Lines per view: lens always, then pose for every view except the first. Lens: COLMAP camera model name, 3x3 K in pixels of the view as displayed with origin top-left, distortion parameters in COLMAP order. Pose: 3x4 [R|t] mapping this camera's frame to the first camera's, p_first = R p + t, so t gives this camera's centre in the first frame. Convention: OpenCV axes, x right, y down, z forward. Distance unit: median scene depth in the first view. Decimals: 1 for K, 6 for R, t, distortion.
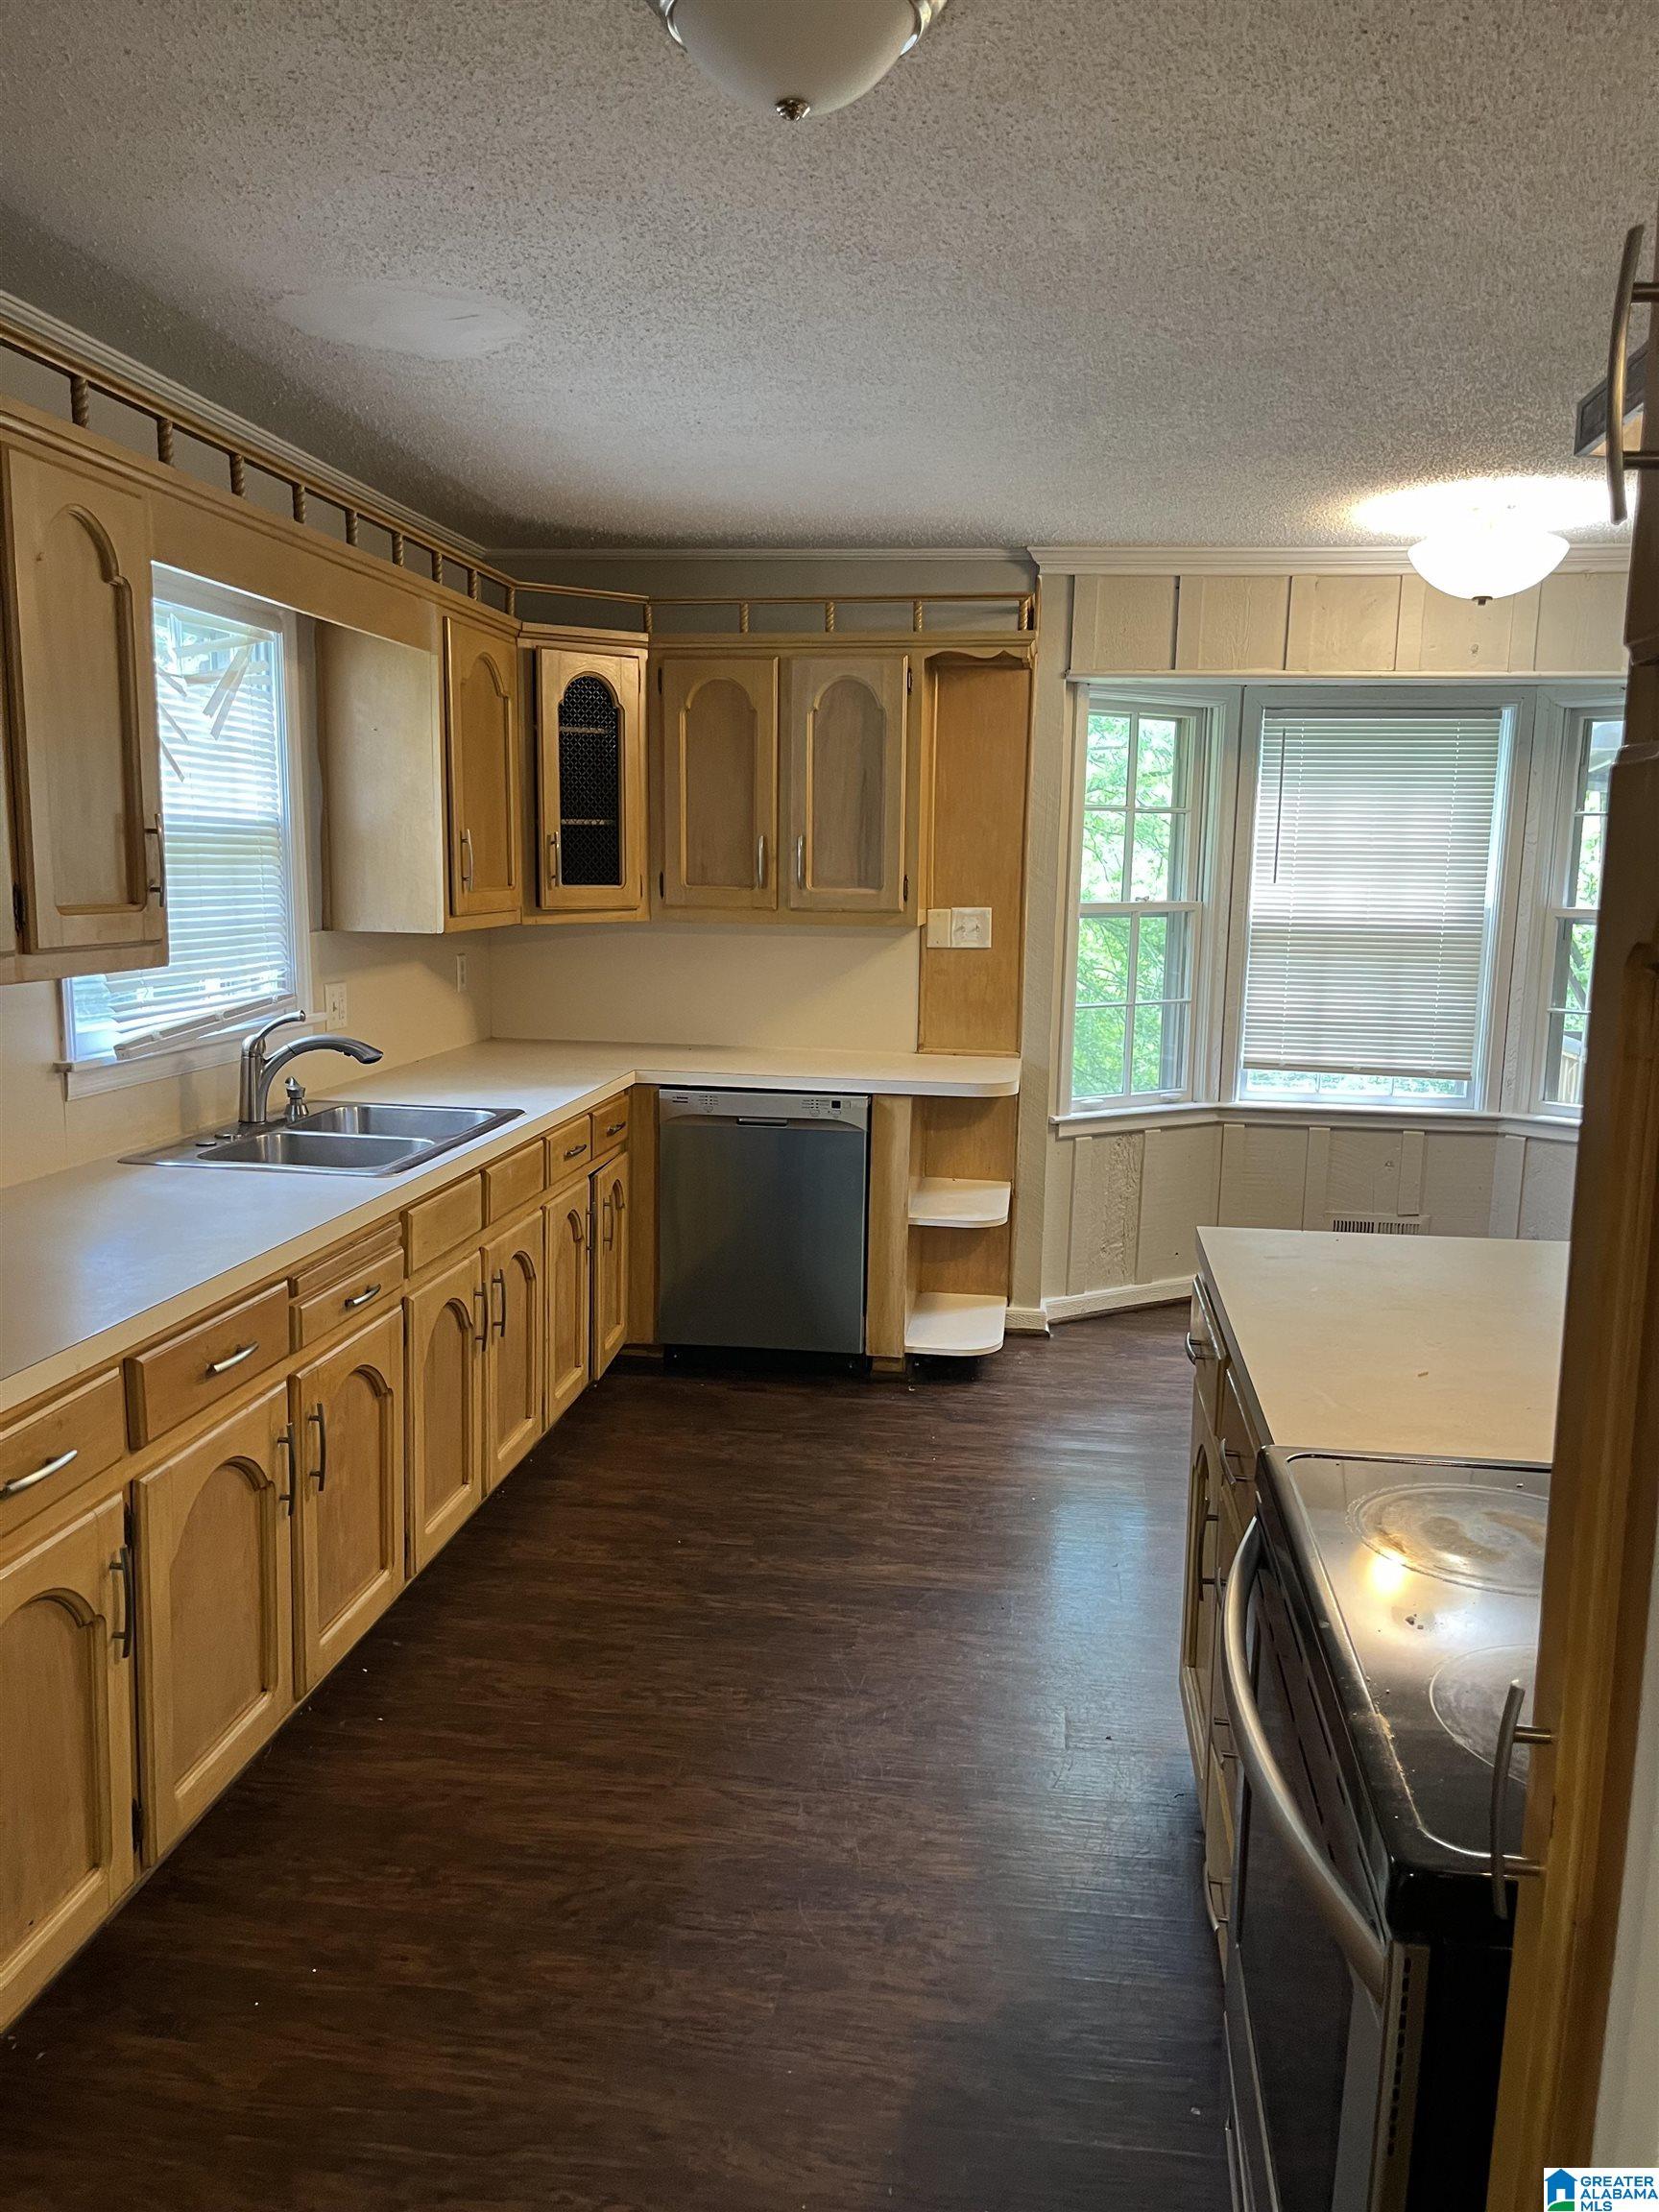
lens RADIAL K [[1660.6, 0, 829.9], [0, 1660.6, 1110.1], [0, 0, 1]] dist [0.061505, -0.085821]
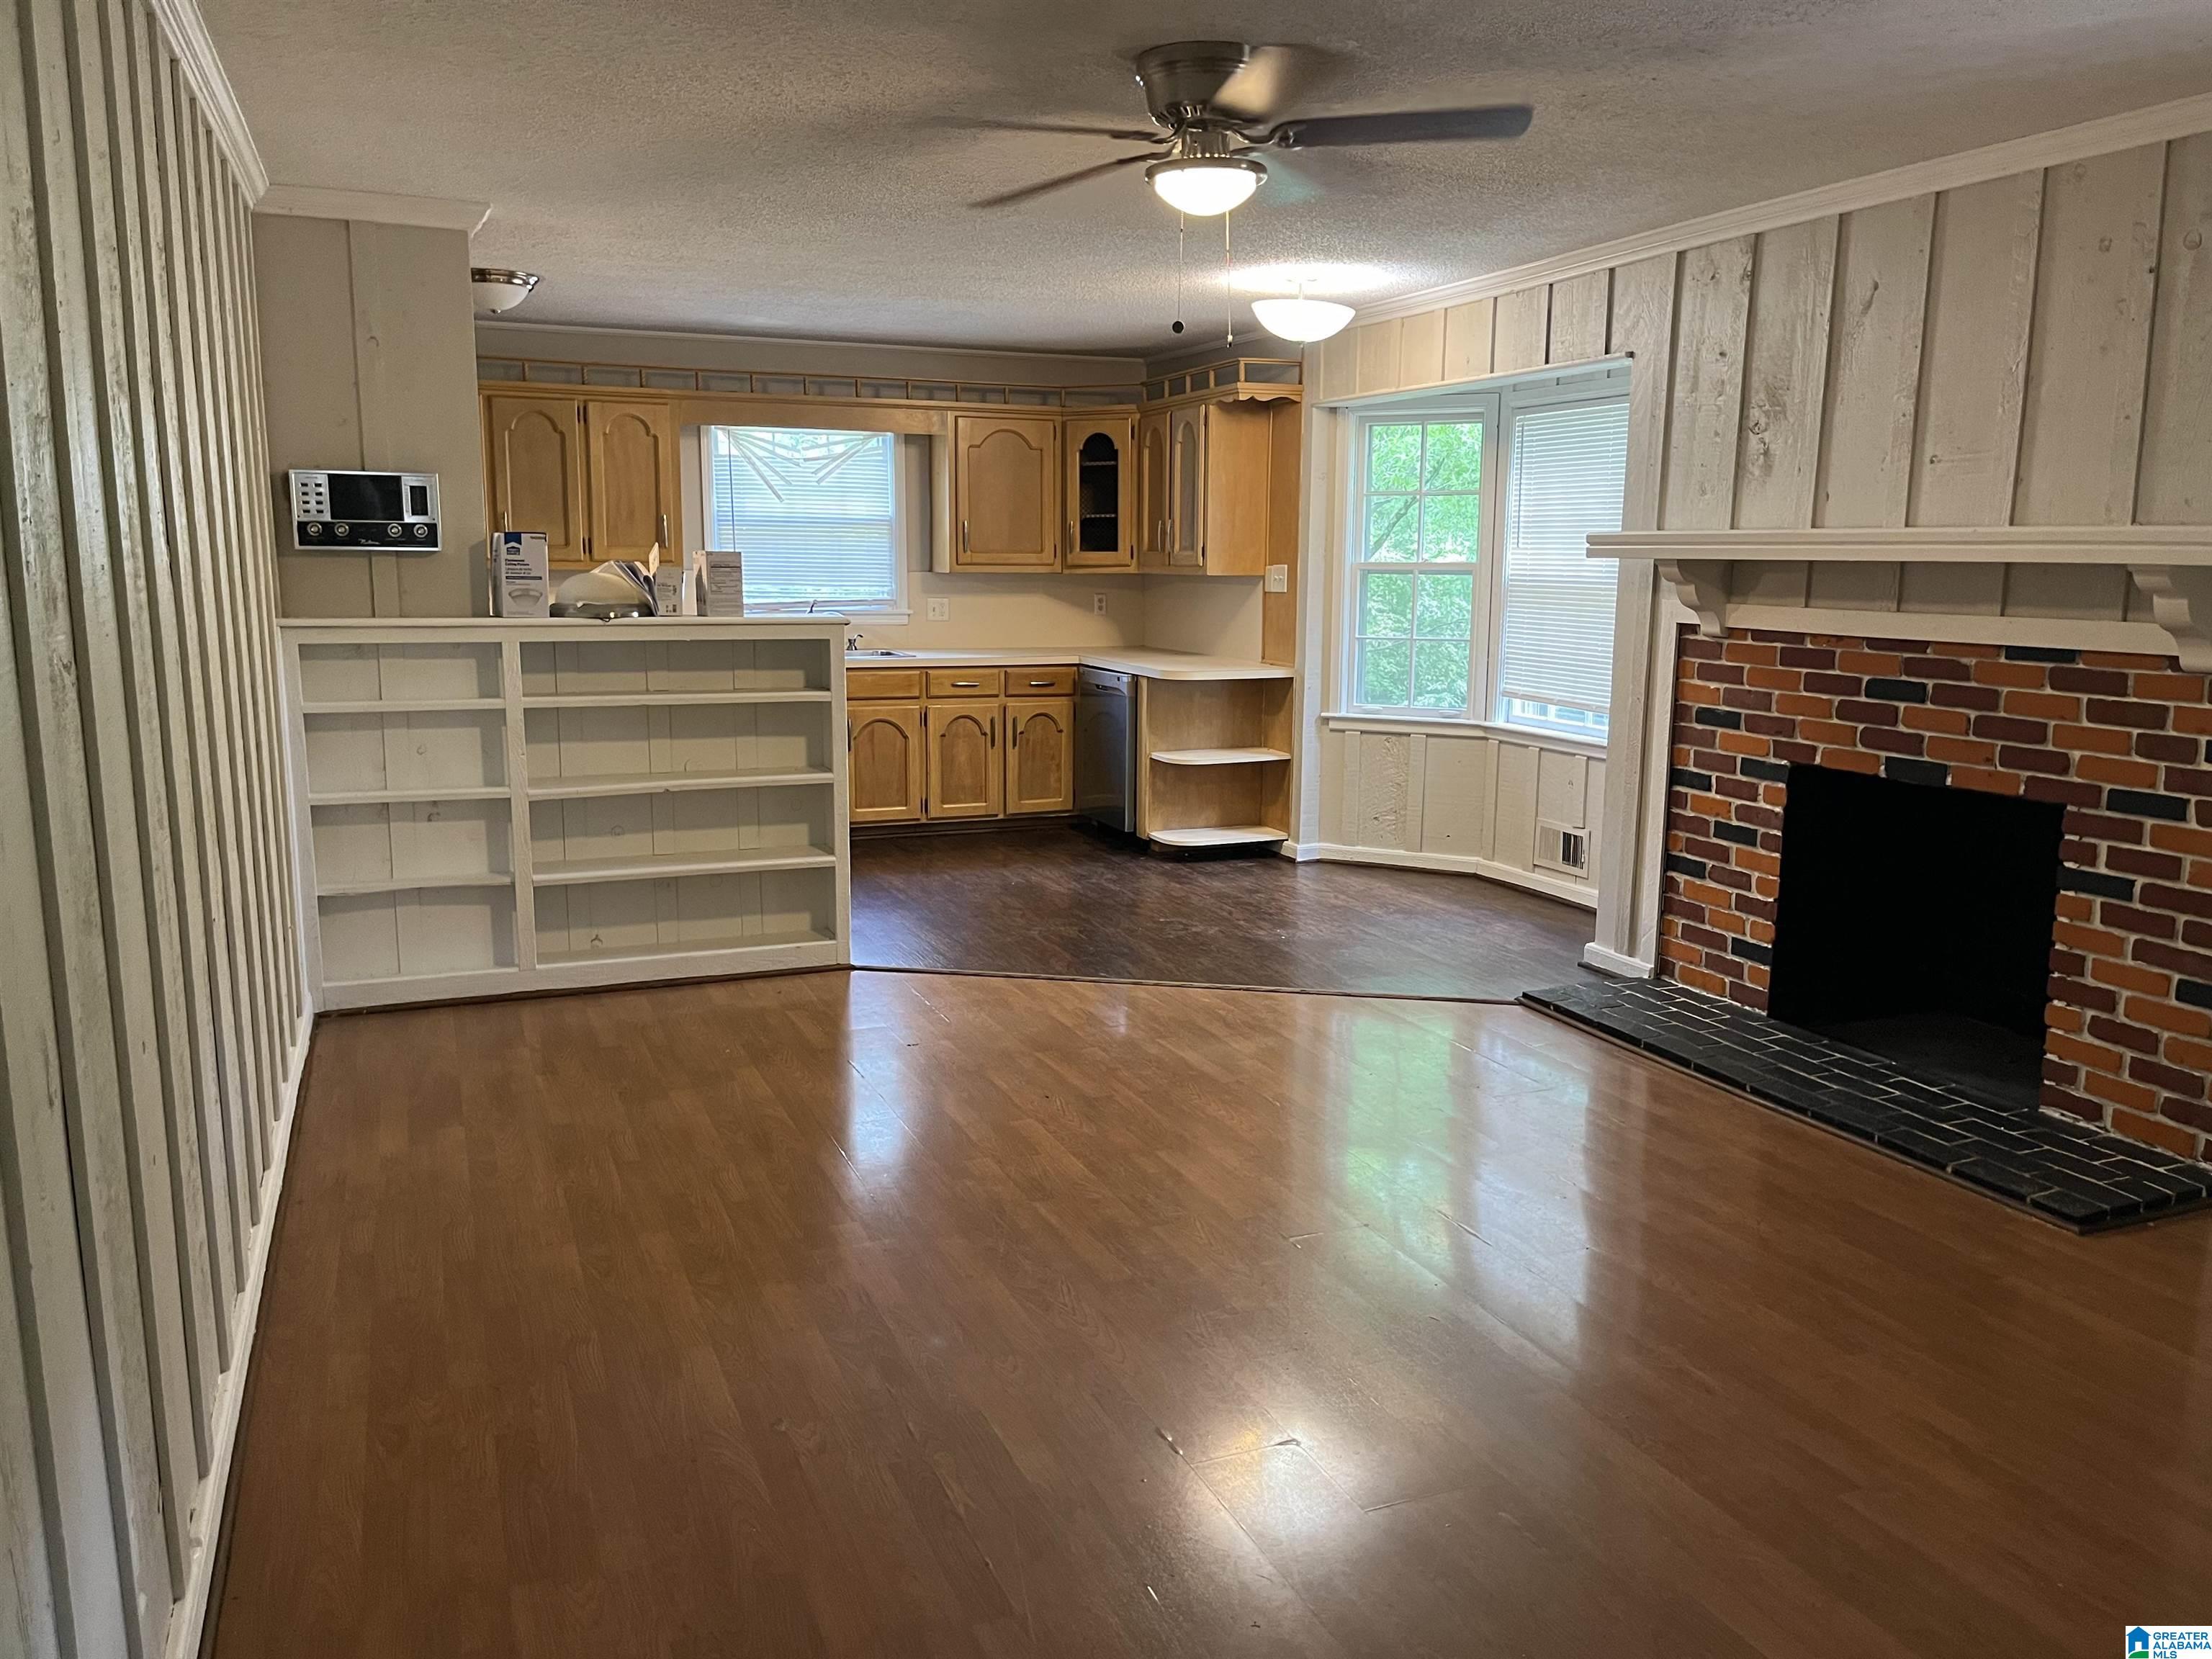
lens RADIAL K [[1660.6, 0, 1111.9], [0, 1660.6, 827.5], [0, 0, 1]] dist [0.061505, -0.085821]
pose [[0.510197, 0.130774, -0.850057, 1.304626], [-0.131774, 0.988588, 0.072996, 0.022120], [0.849903, 0.074773, 0.521608, 0.107482]]
